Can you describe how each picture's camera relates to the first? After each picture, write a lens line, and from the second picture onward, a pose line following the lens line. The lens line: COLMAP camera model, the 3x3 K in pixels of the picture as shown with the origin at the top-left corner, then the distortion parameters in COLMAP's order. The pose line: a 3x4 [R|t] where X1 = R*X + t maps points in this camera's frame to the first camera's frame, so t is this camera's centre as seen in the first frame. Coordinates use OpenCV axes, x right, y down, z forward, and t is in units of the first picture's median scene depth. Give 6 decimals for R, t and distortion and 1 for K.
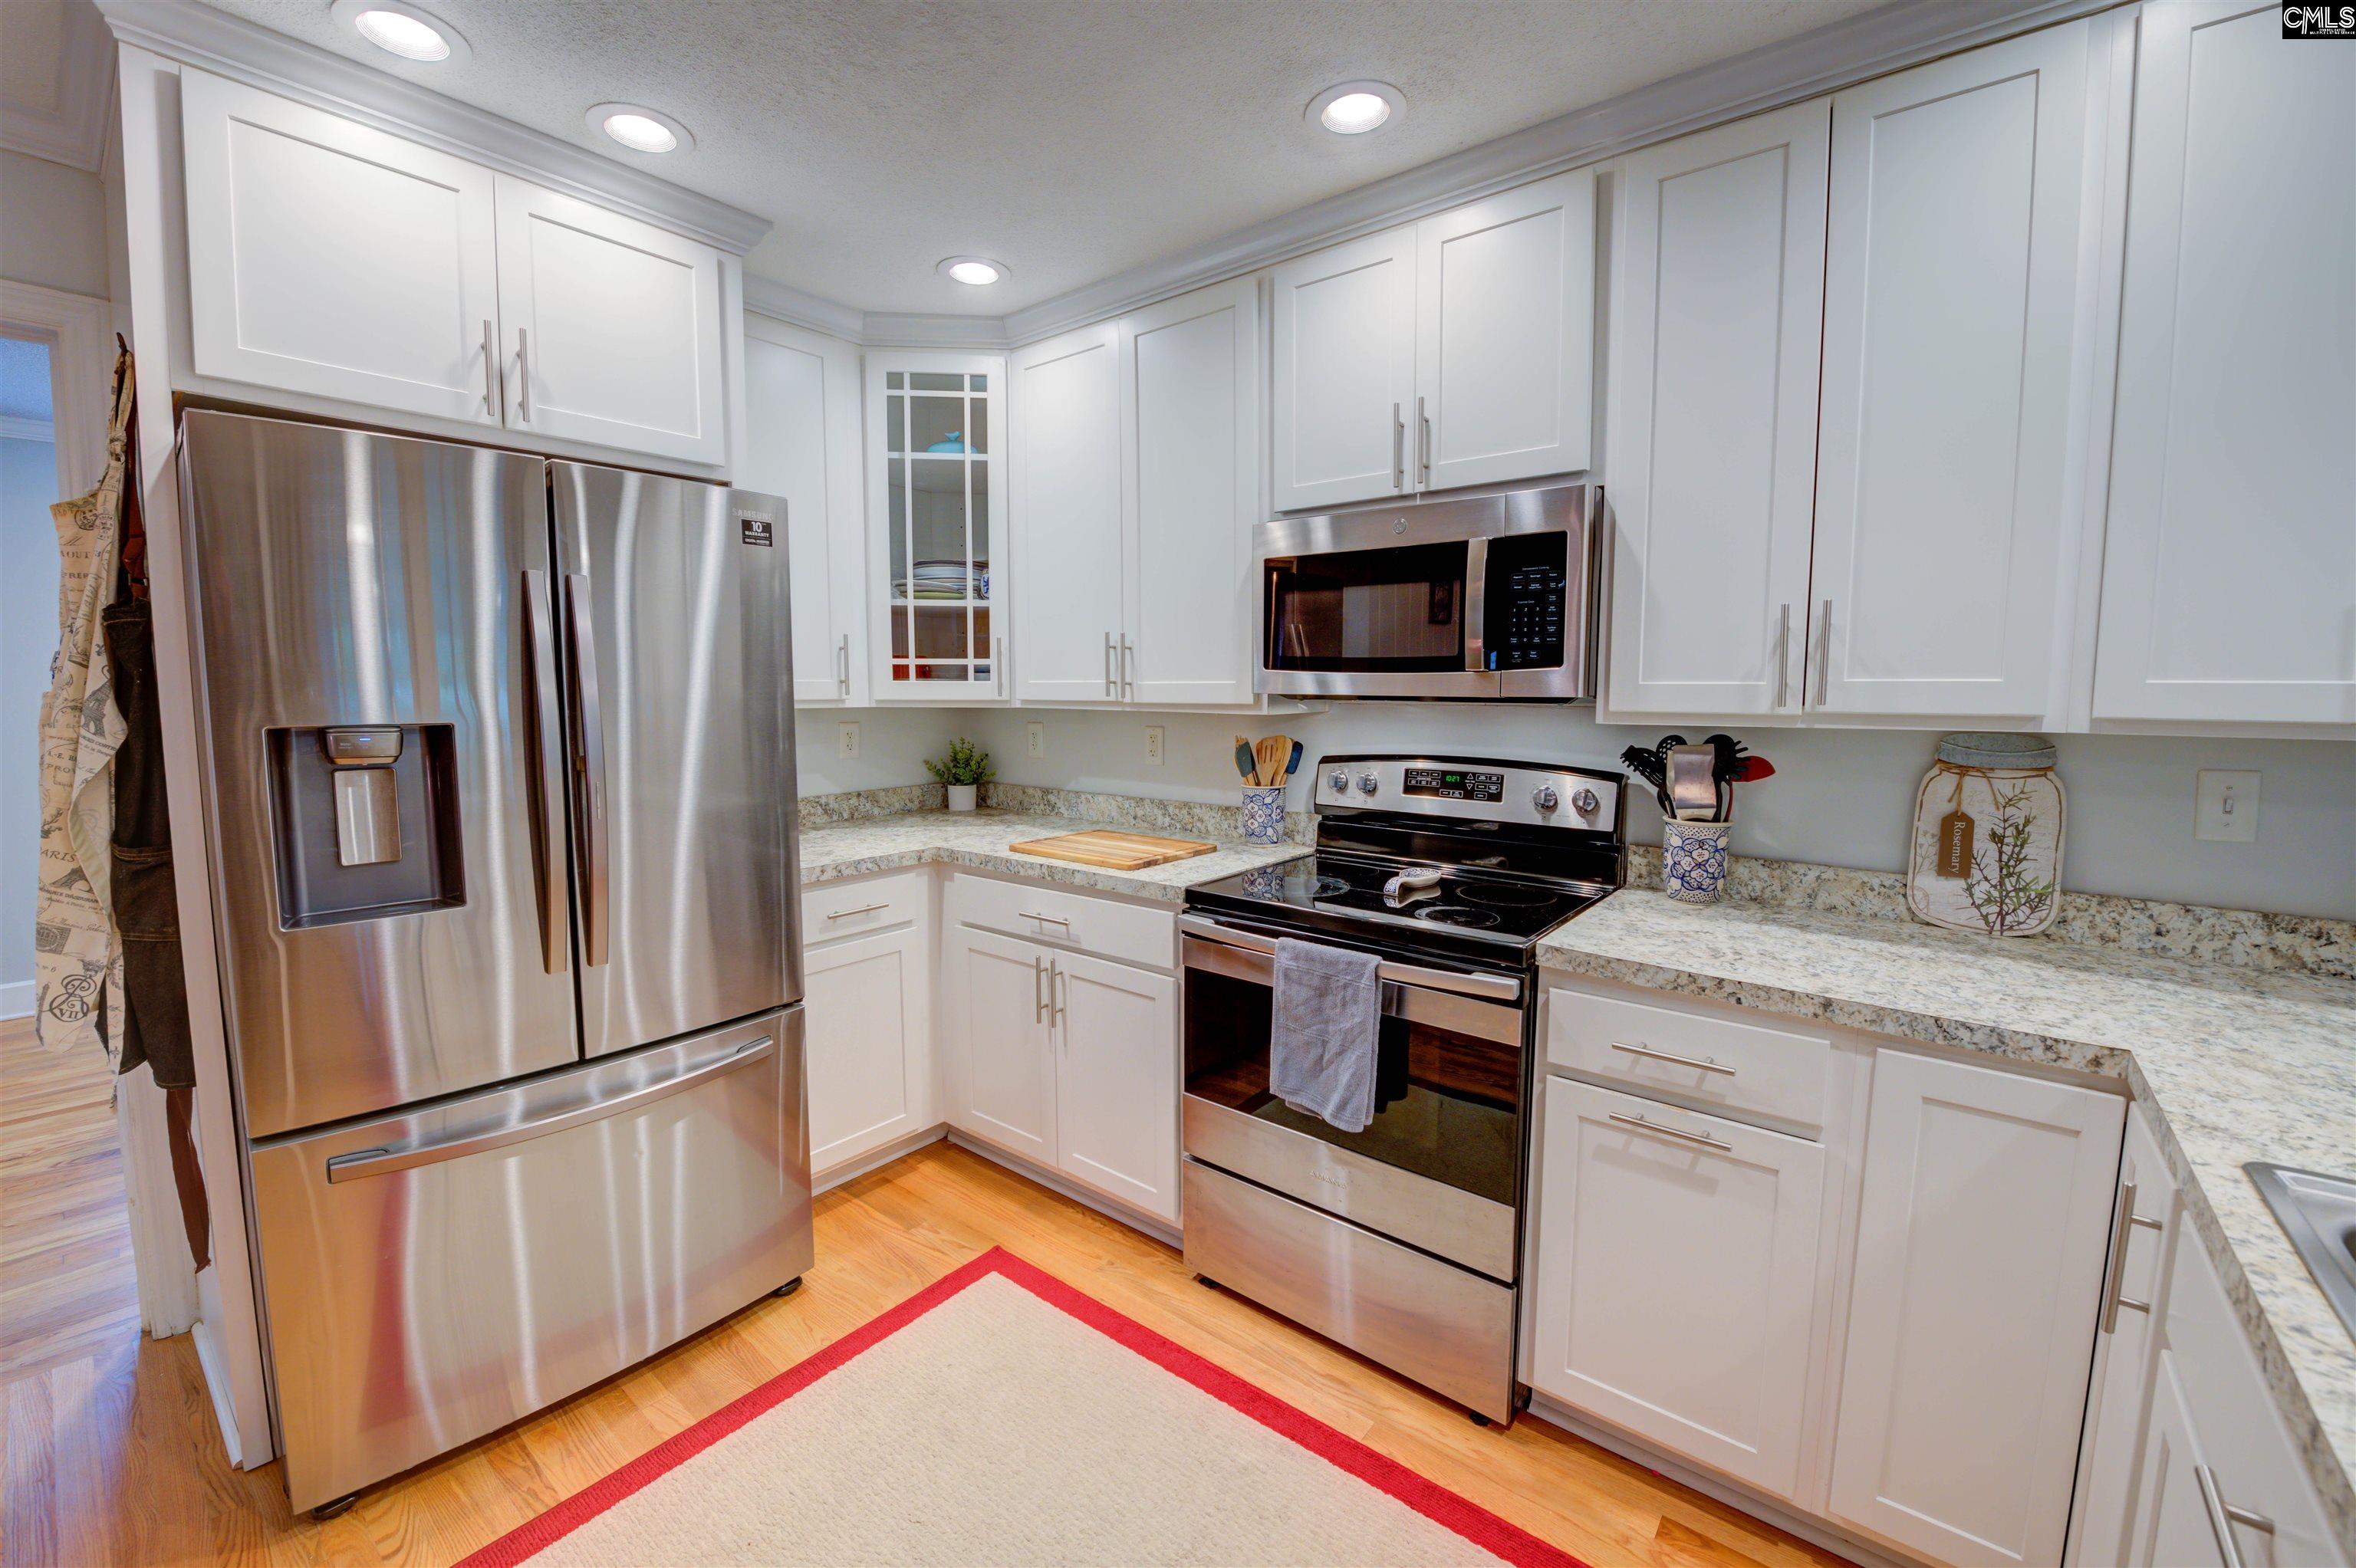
lens RADIAL K [[948.6, 0, 1175.7], [0, 948.6, 770.3], [0, 0, 1]] dist [-0.021150, -0.000371]
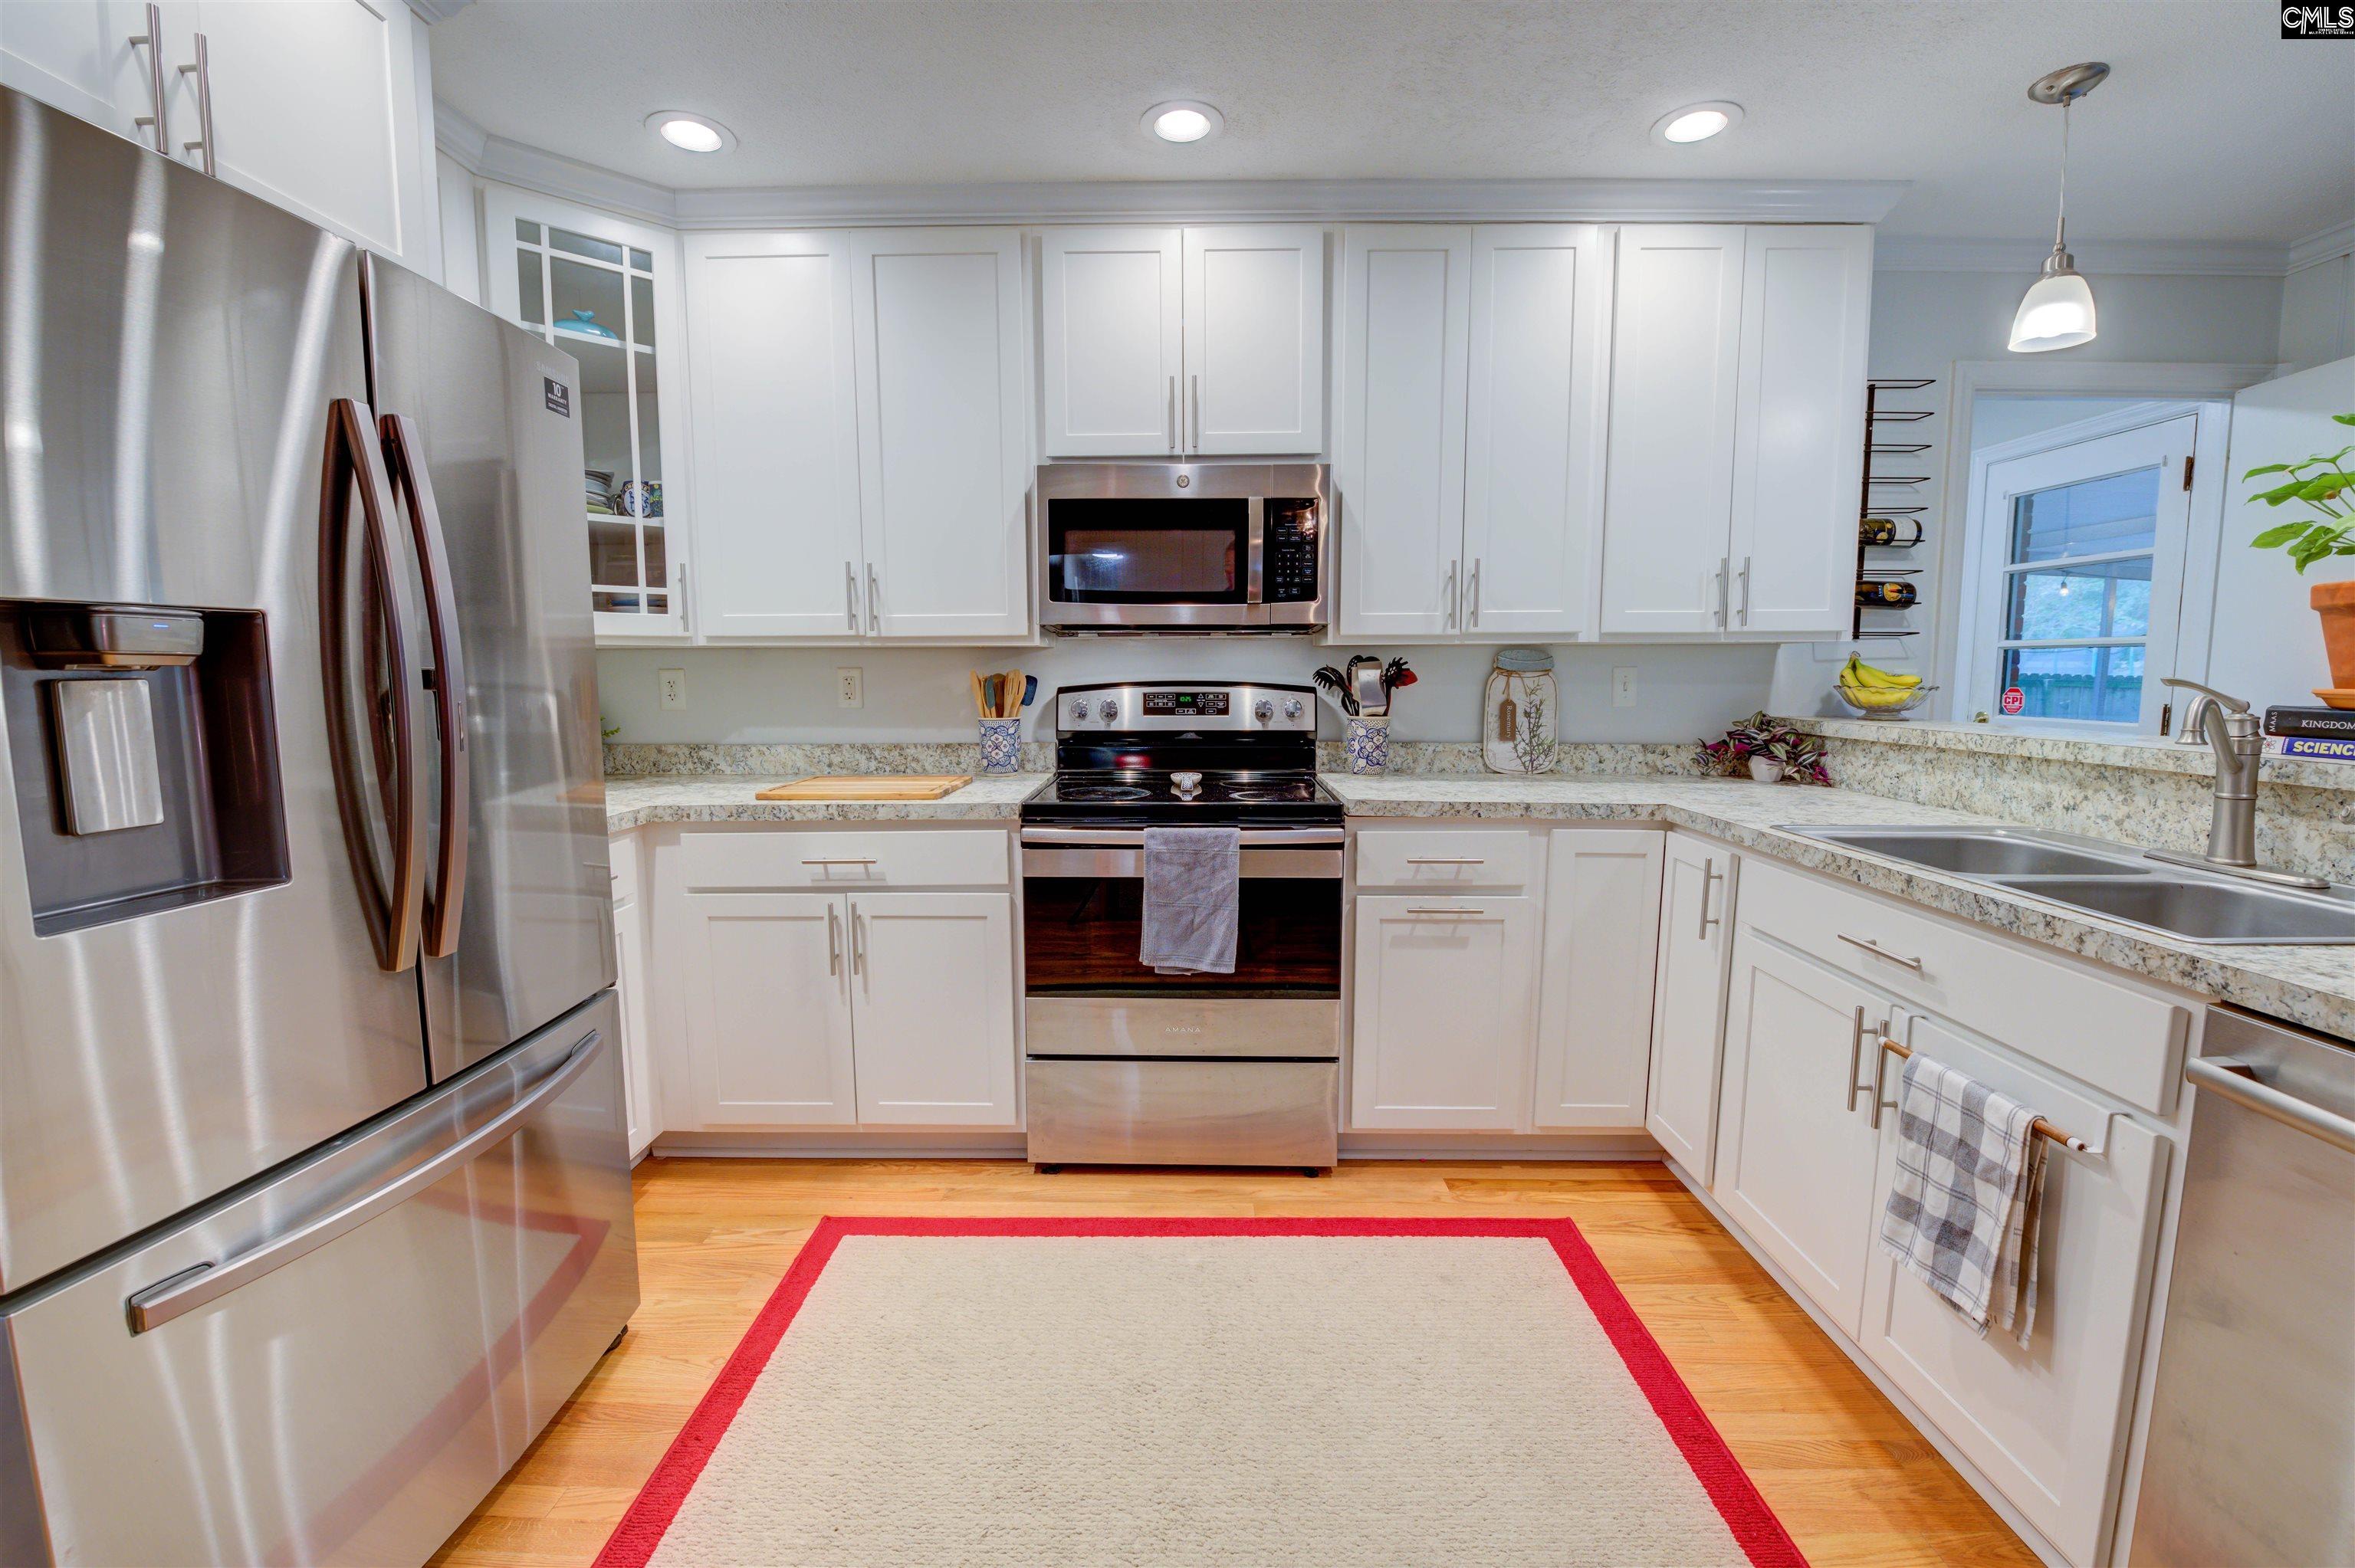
lens RADIAL K [[959.1, 0, 1181.5], [0, 959.1, 772.0], [0, 0, 1]] dist [-0.019500, -0.000734]
pose [[0.785503, -0.071015, 0.614769, -0.516410], [0.060633, 0.997446, 0.037748, 0.060736], [-0.615880, 0.007624, 0.787803, 0.048902]]
